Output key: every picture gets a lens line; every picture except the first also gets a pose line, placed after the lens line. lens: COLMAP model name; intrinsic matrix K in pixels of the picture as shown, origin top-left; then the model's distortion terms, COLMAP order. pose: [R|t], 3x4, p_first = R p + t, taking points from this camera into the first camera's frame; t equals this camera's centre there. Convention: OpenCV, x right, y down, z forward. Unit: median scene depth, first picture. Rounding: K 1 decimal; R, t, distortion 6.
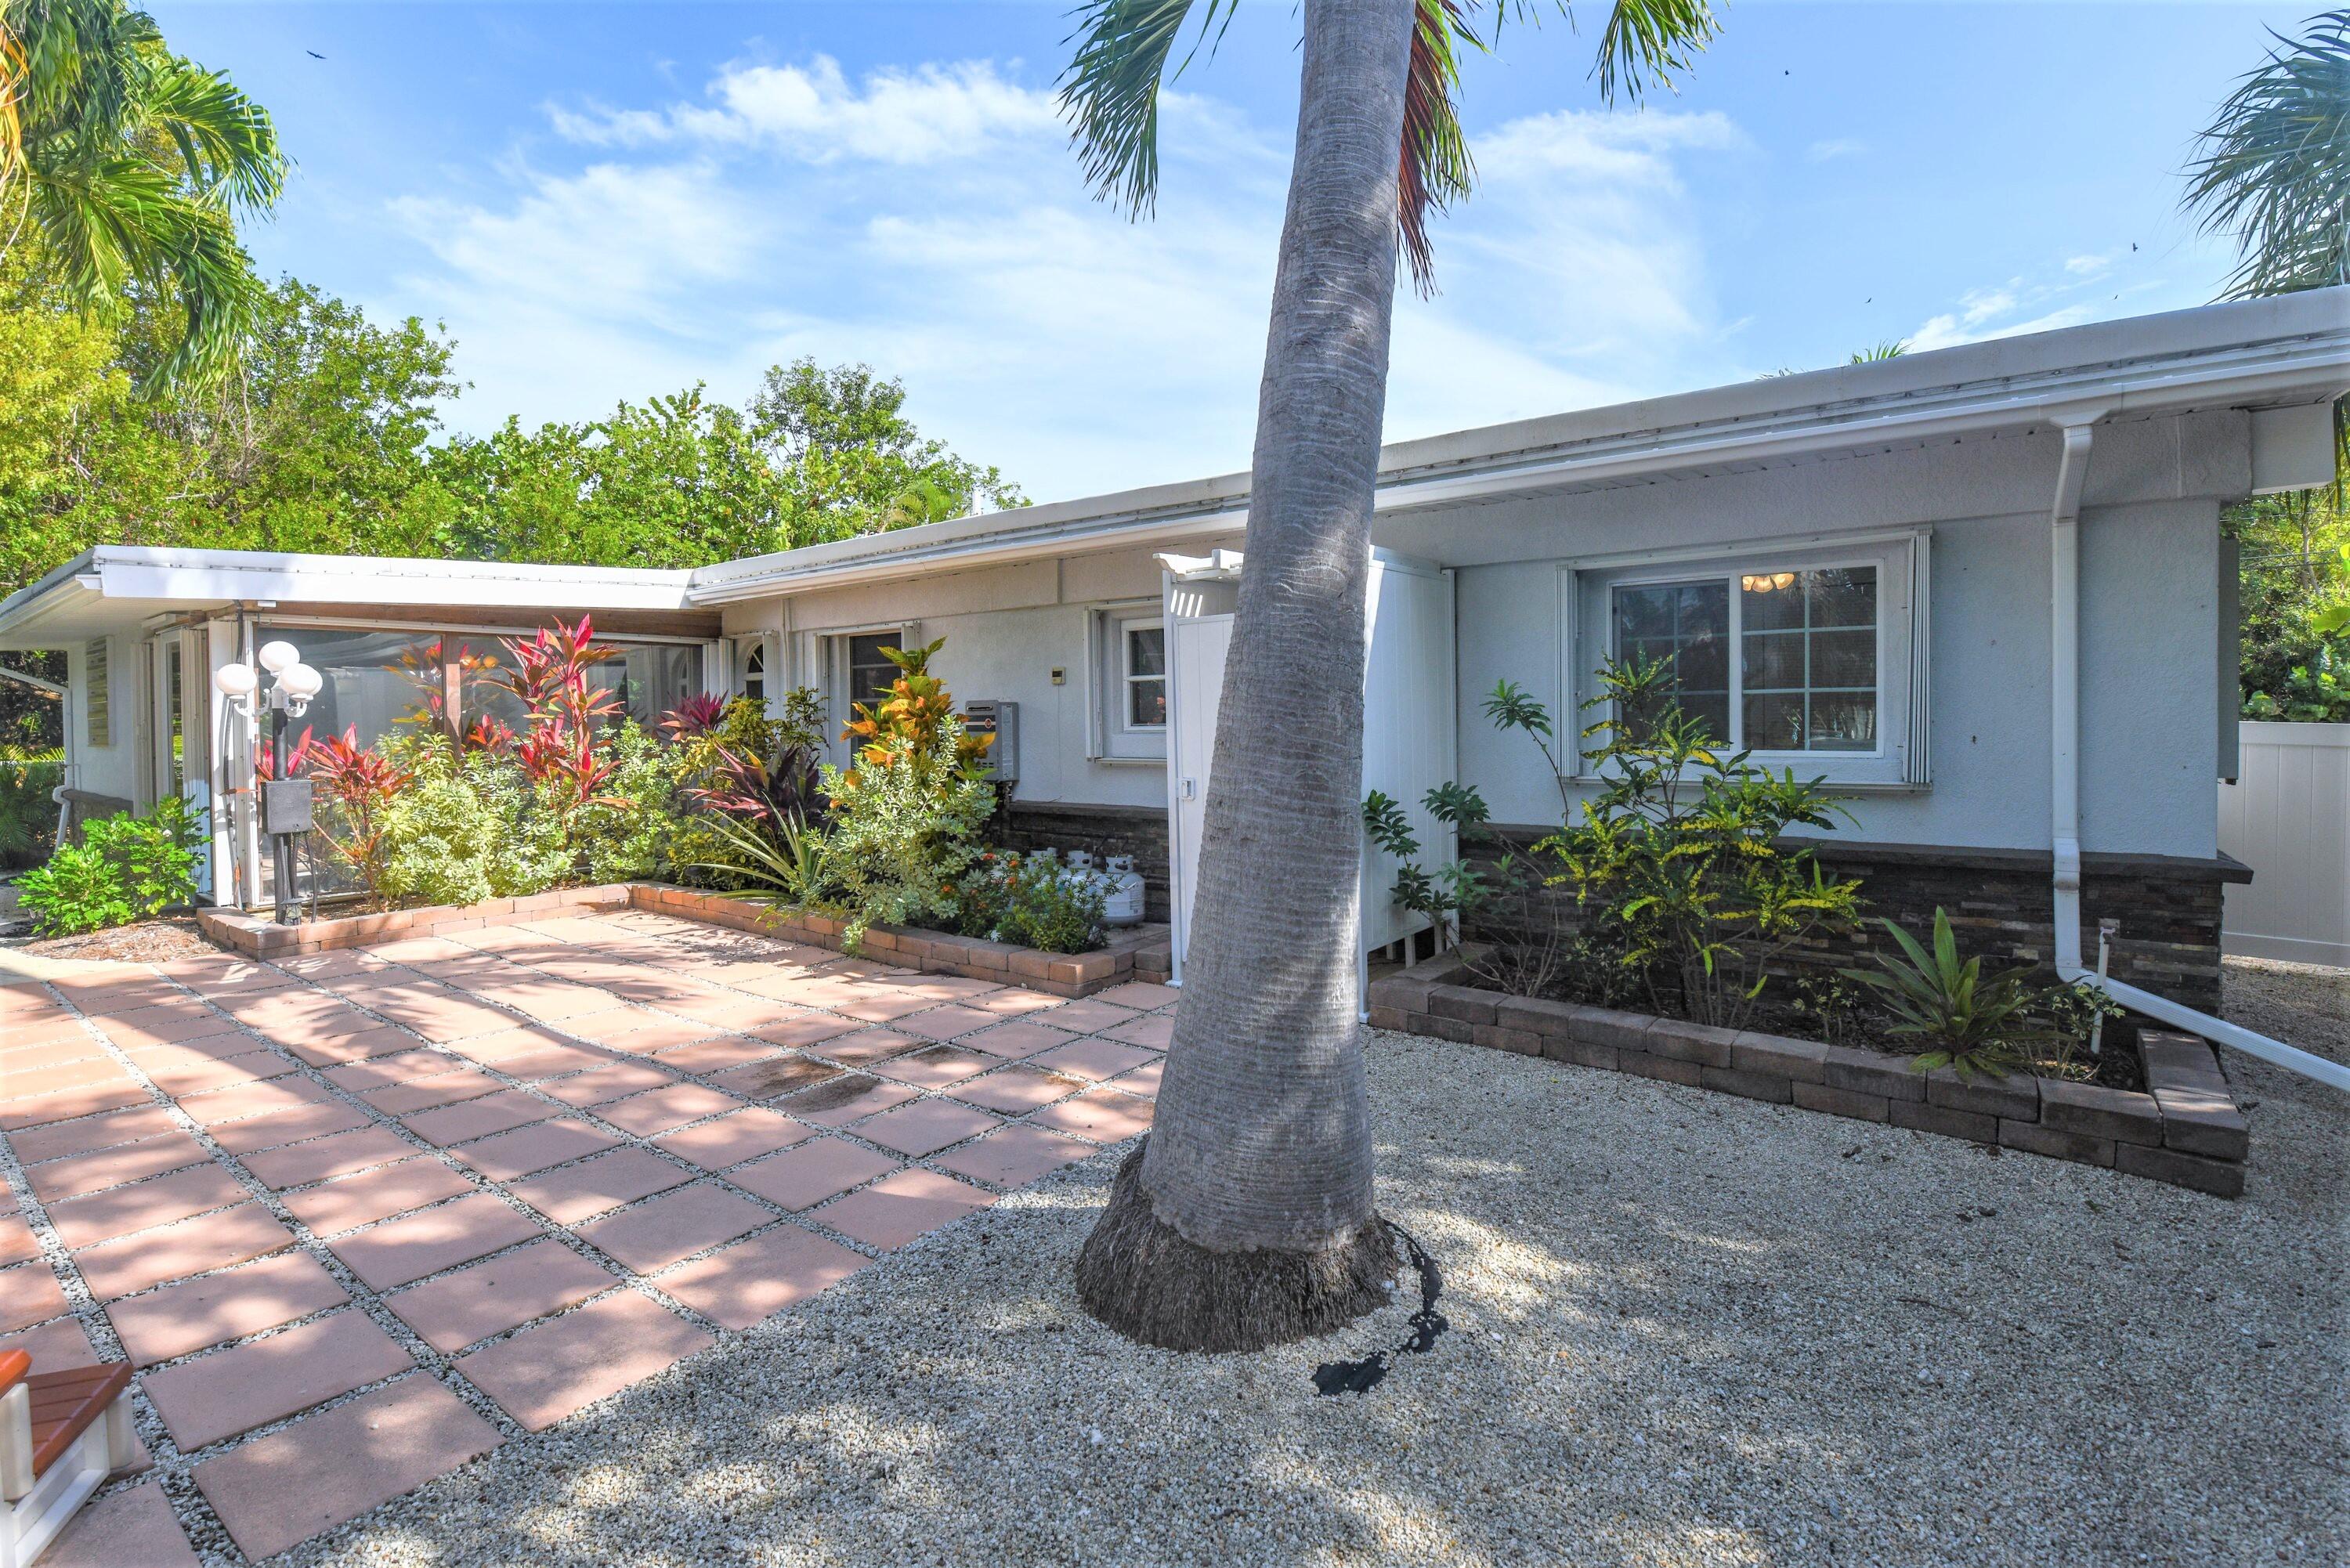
lens RADIAL K [[1101.3, 0, 1176.2], [0, 1101.3, 726.3], [0, 0, 1]] dist [0.000331, -0.000850]
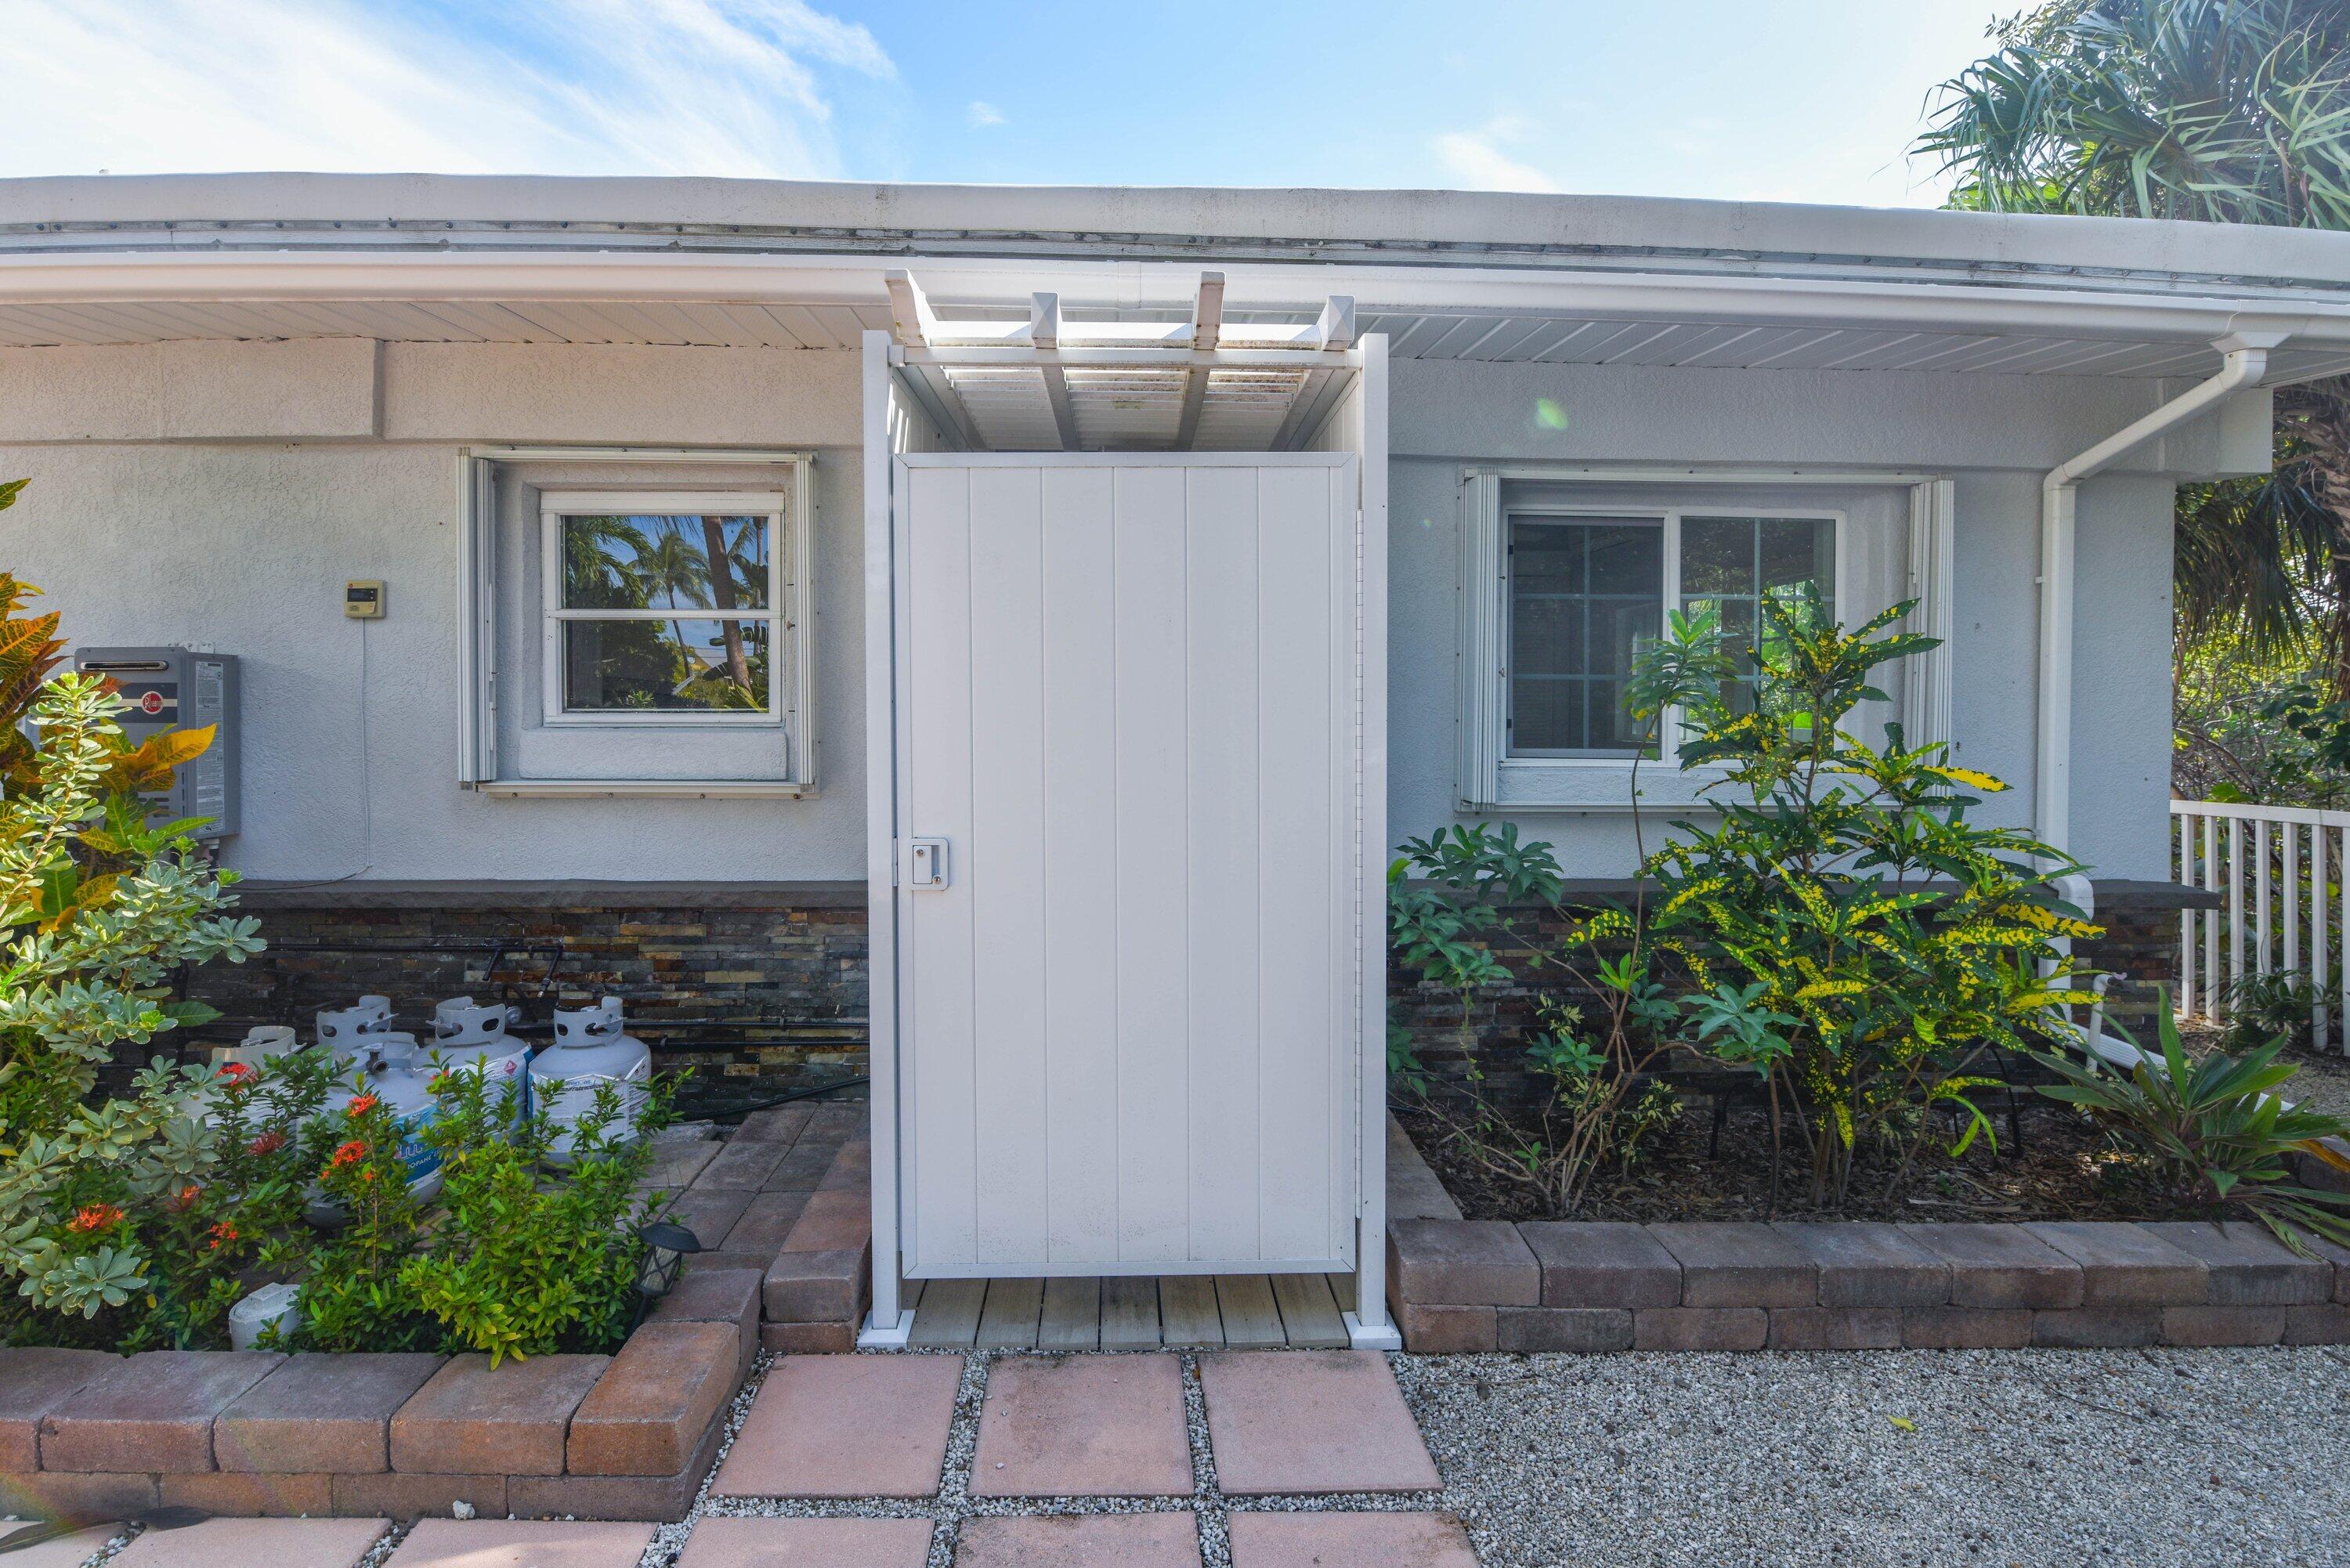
lens RADIAL K [[1106.7, 0, 1188.7], [0, 1106.7, 727.7], [0, 0, 1]] dist [-0.018501, -0.000272]
pose [[0.777850, 0.007578, 0.628404, -0.125685], [-0.011777, 0.999927, 0.002520, 0.001411], [-0.628340, -0.009361, 0.777883, 0.440865]]
